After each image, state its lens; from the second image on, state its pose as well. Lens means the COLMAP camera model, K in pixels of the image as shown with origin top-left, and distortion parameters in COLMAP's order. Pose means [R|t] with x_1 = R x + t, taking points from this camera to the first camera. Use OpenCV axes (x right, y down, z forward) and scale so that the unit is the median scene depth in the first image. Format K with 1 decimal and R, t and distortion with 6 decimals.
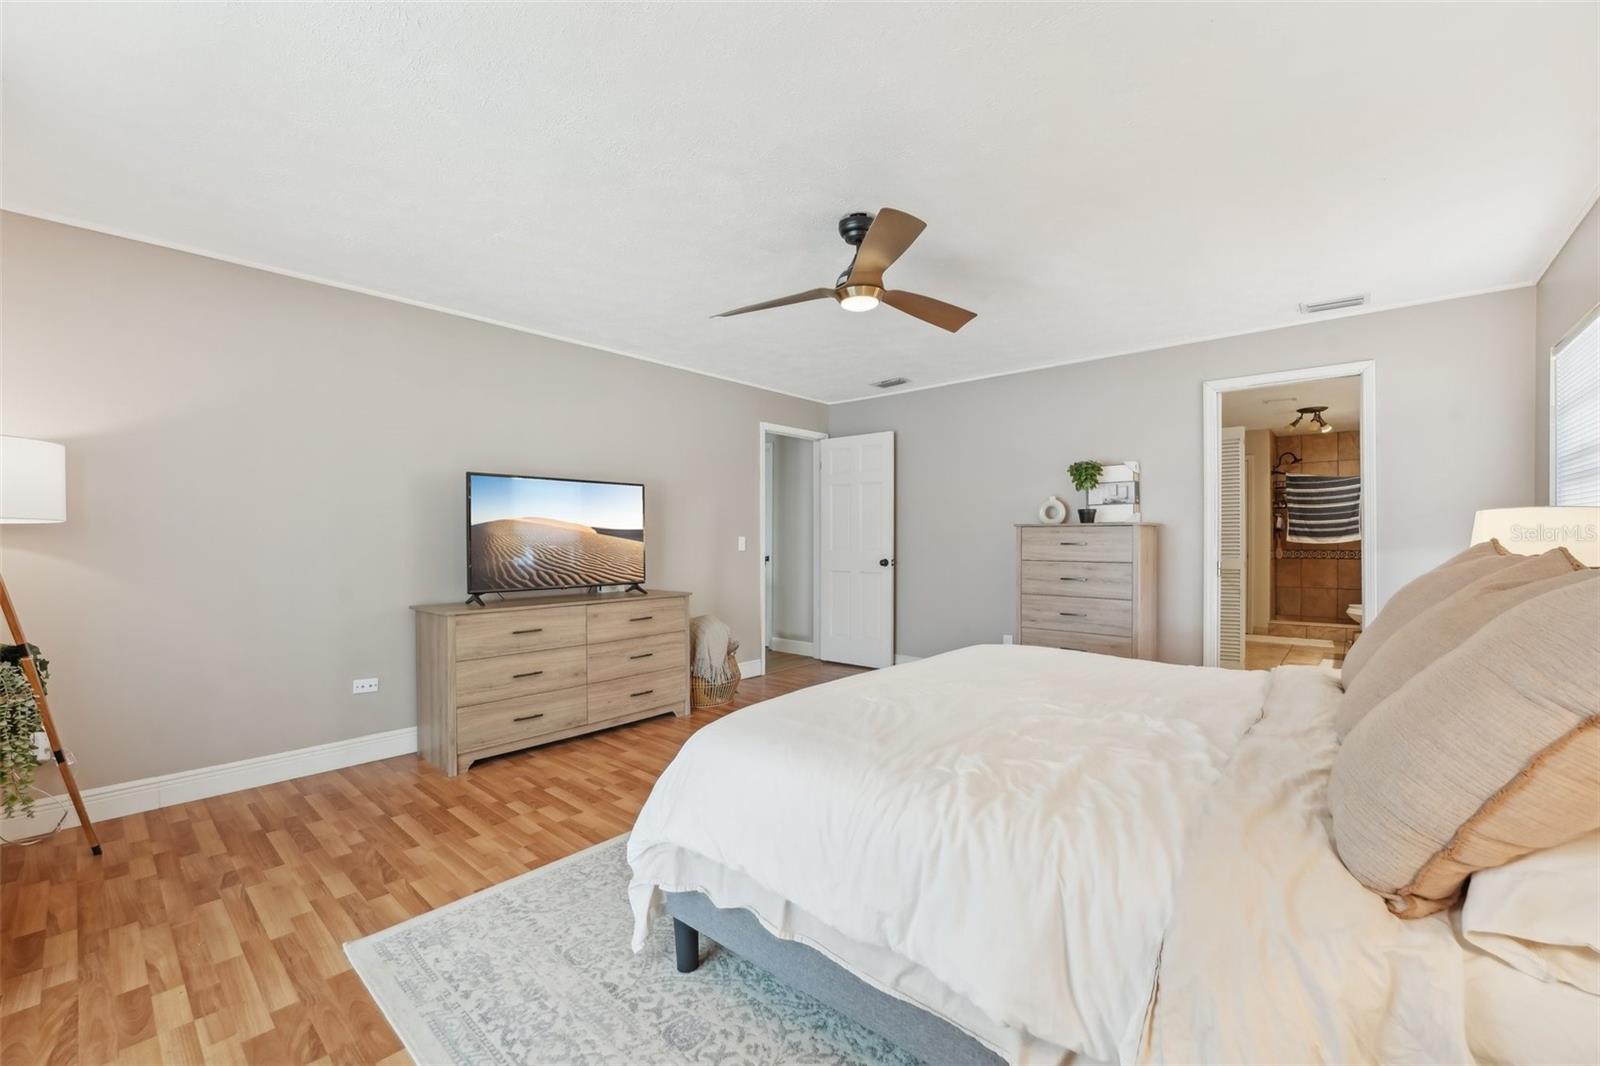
lens RADIAL K [[652.9, 0, 793.1], [0, 652.9, 545.4], [0, 0, 1]] dist [-0.024305, 0.000005]
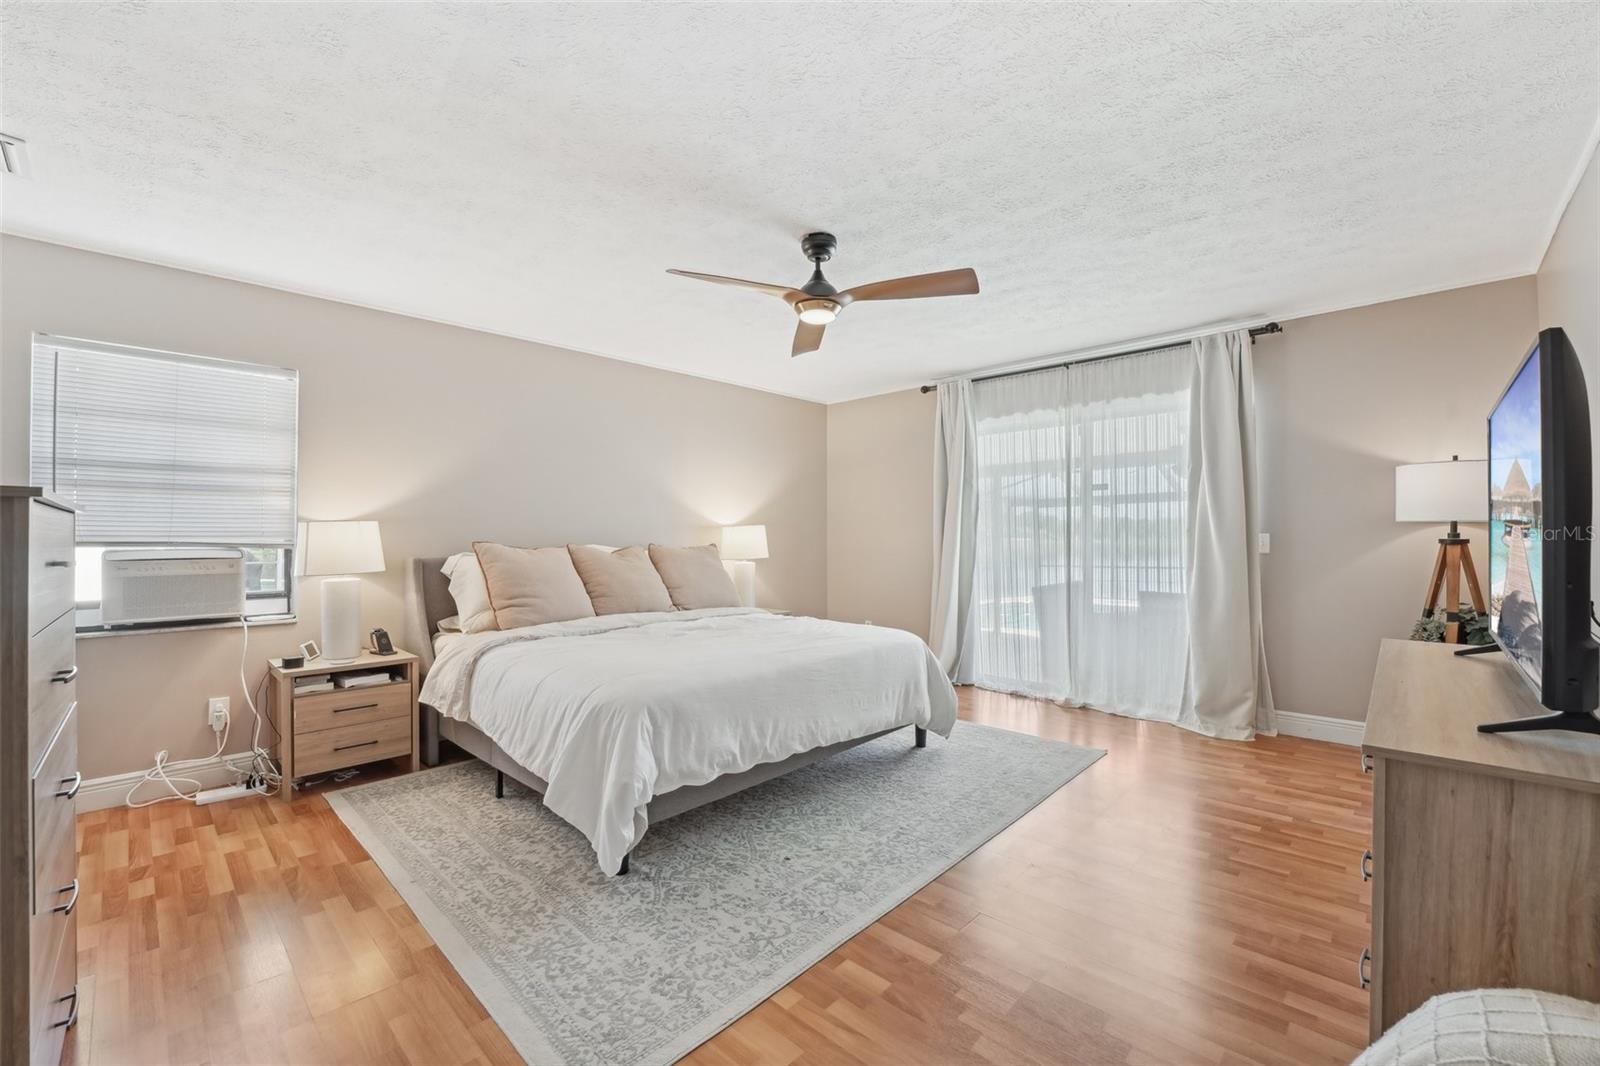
lens RADIAL K [[654.8, 0, 797.5], [0, 654.8, 525.5], [0, 0, 1]] dist [-0.025305, 0.000554]
pose [[-0.999498, 0.006876, 0.030943, 0.066813], [0.006693, 0.999960, -0.006015, -0.016275], [-0.030983, -0.005805, -0.999503, 1.303980]]
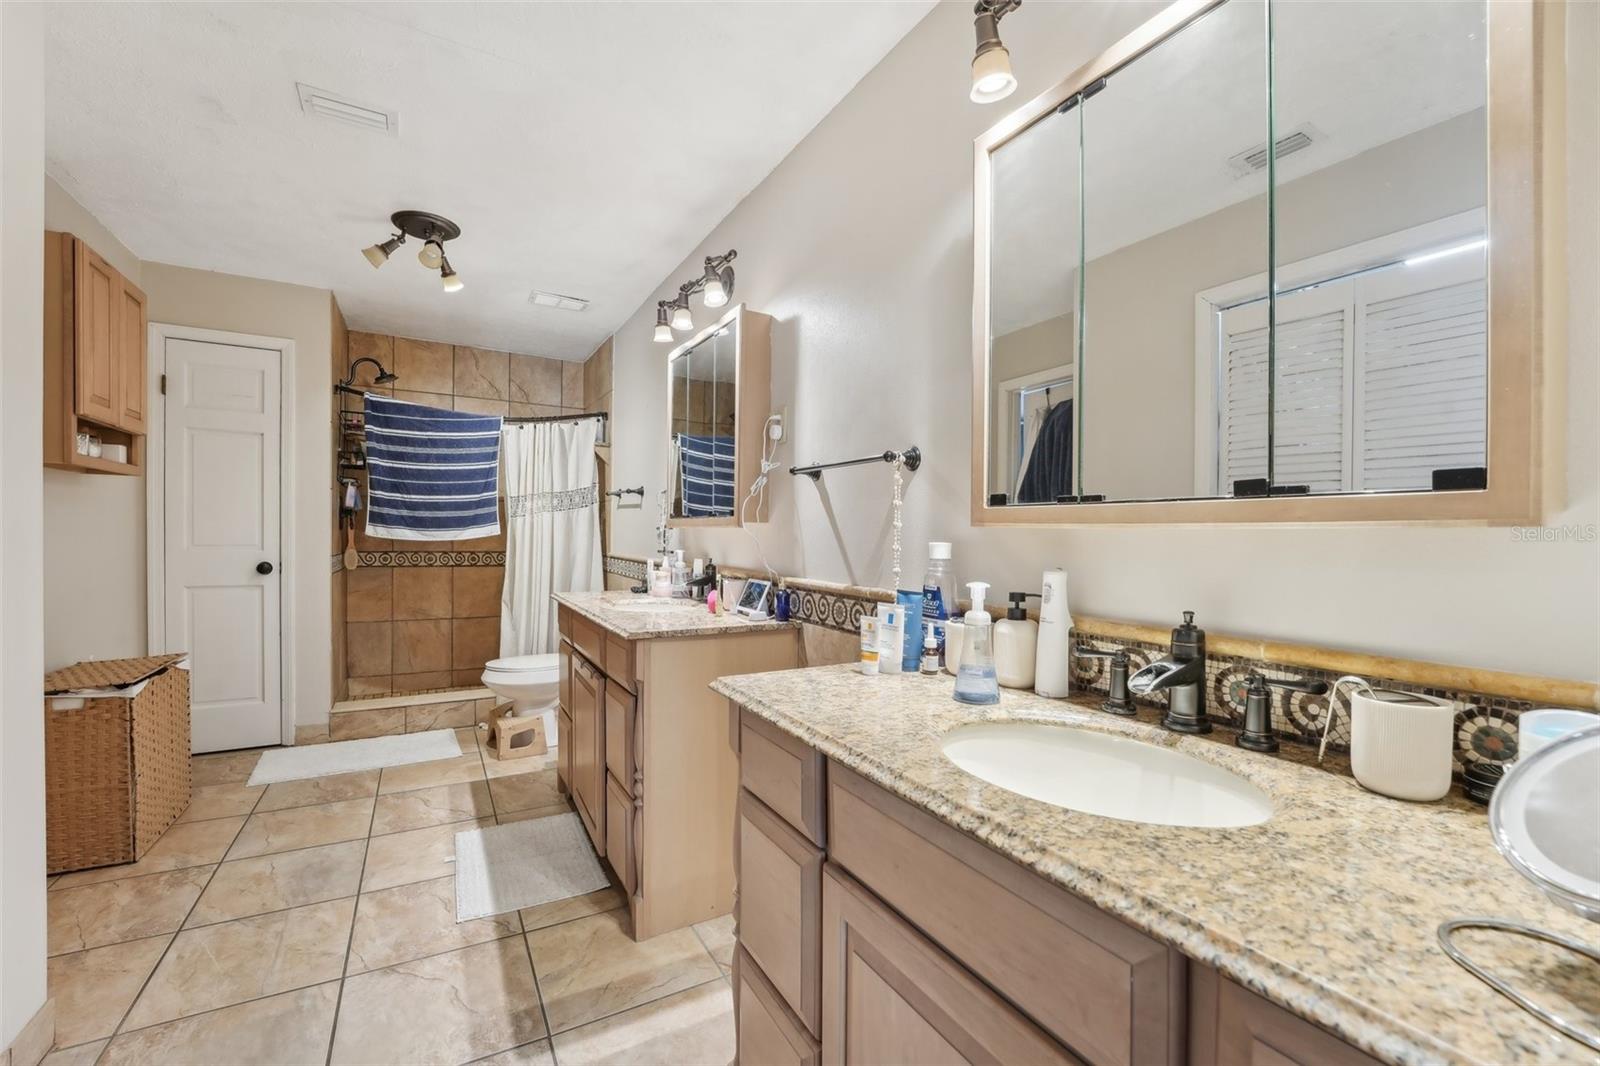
lens RADIAL K [[652.9, 0, 793.1], [0, 652.9, 545.4], [0, 0, 1]] dist [-0.024305, 0.000005]
pose [[0.319554, -0.012454, 0.947486, 0.732677], [-0.003125, 0.999894, 0.014197, -0.012378], [-0.947563, -0.007498, 0.319481, 0.966767]]
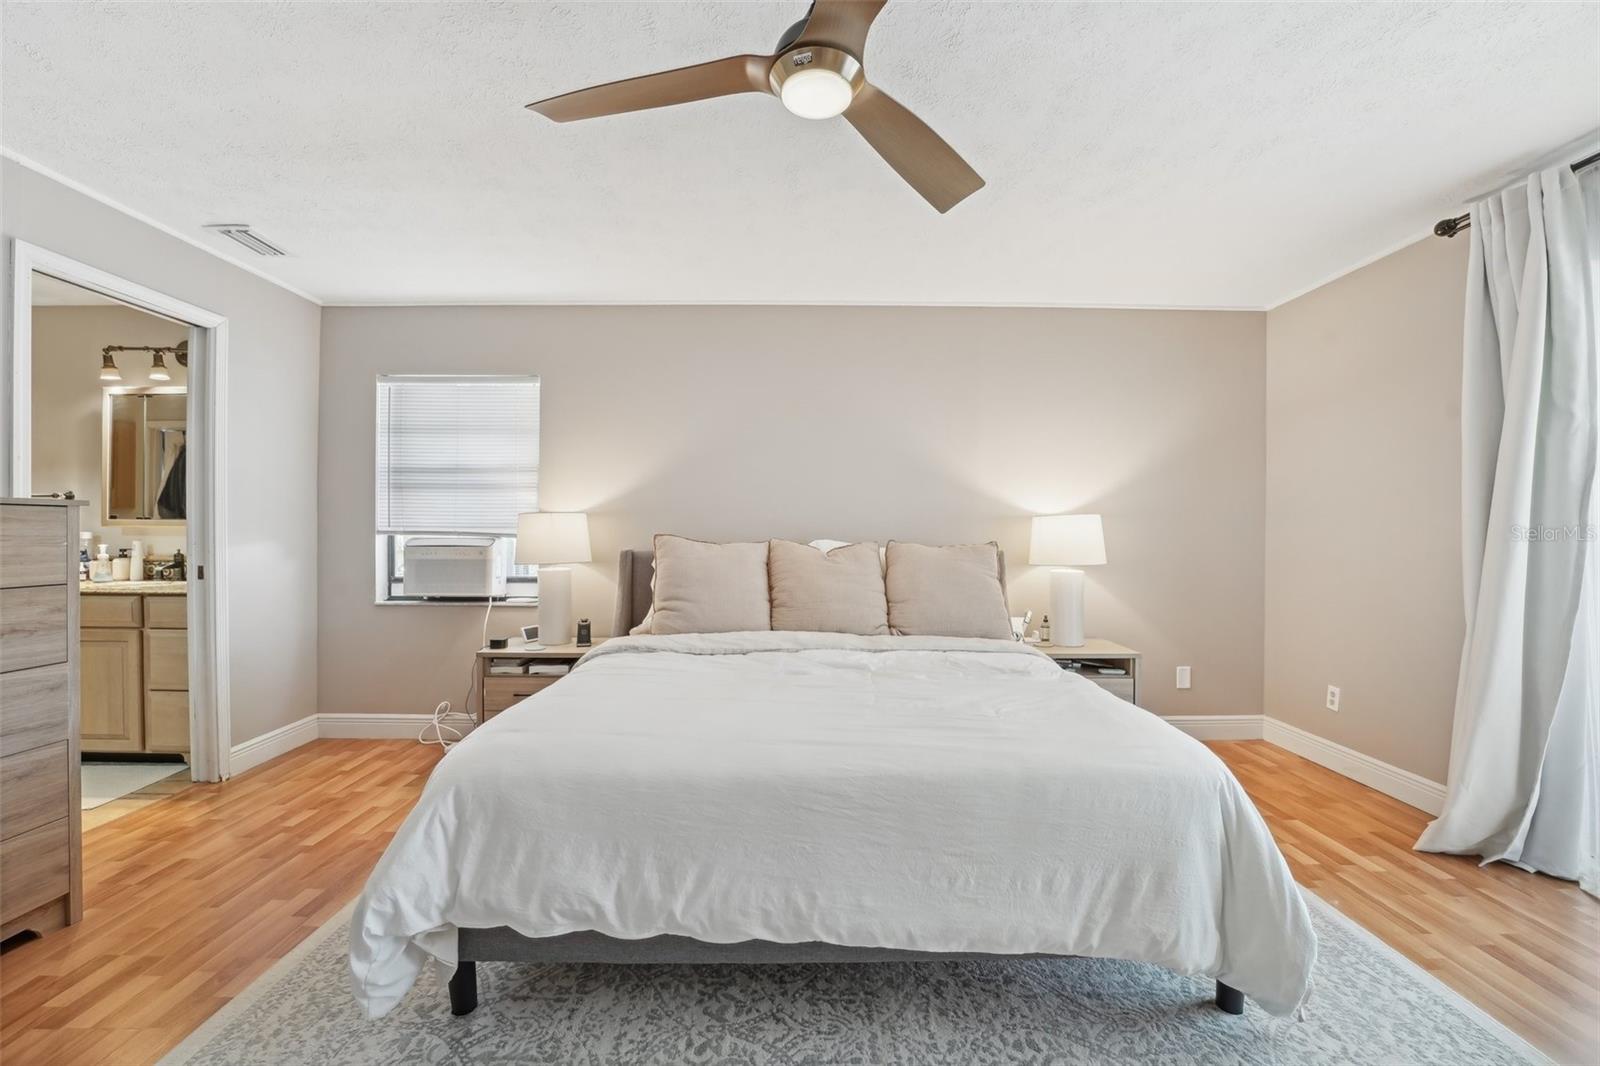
lens RADIAL K [[654.8, 0, 797.5], [0, 654.8, 525.5], [0, 0, 1]] dist [-0.025305, 0.000554]
pose [[-0.670932, 0.004179, 0.741507, -0.179008], [0.005604, 0.999984, -0.000565, -0.012601], [-0.741498, 0.003776, -0.670945, 0.867727]]
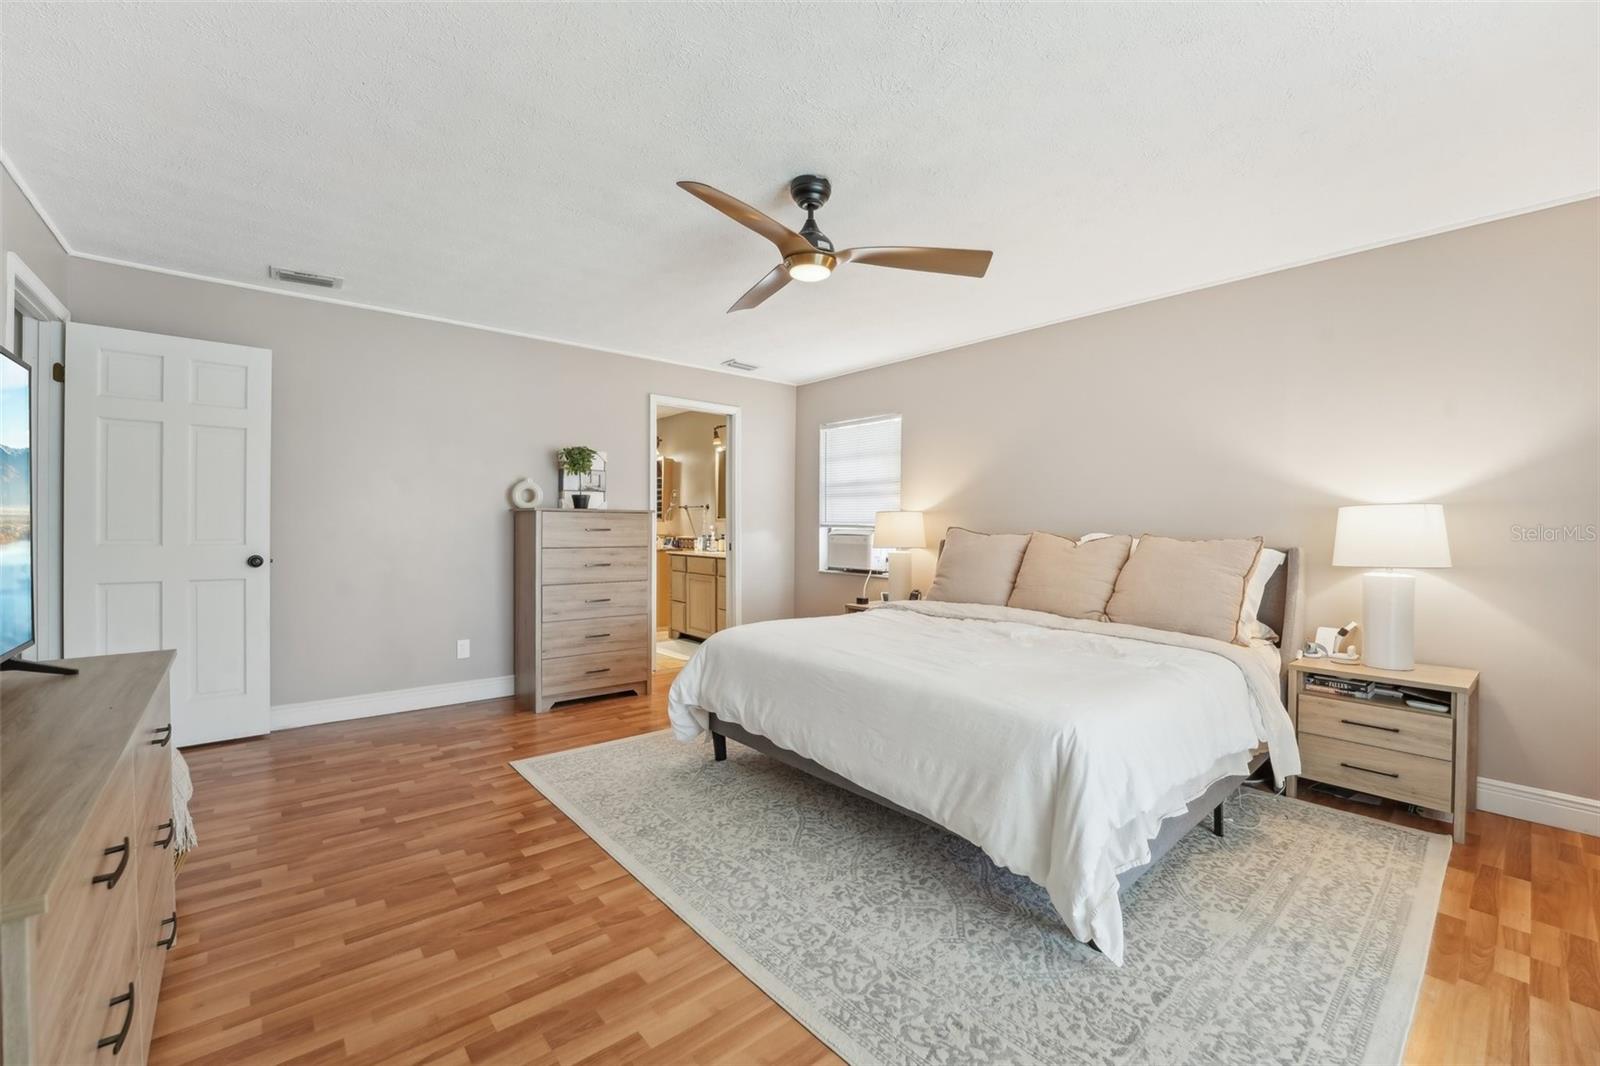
lens RADIAL K [[654.8, 0, 797.5], [0, 654.8, 525.5], [0, 0, 1]] dist [-0.025305, 0.000554]
pose [[0.137213, 0.001116, 0.990541, -0.522770], [0.004784, 0.999987, -0.001790, -0.005510], [-0.990530, 0.004985, 0.137206, 0.562377]]
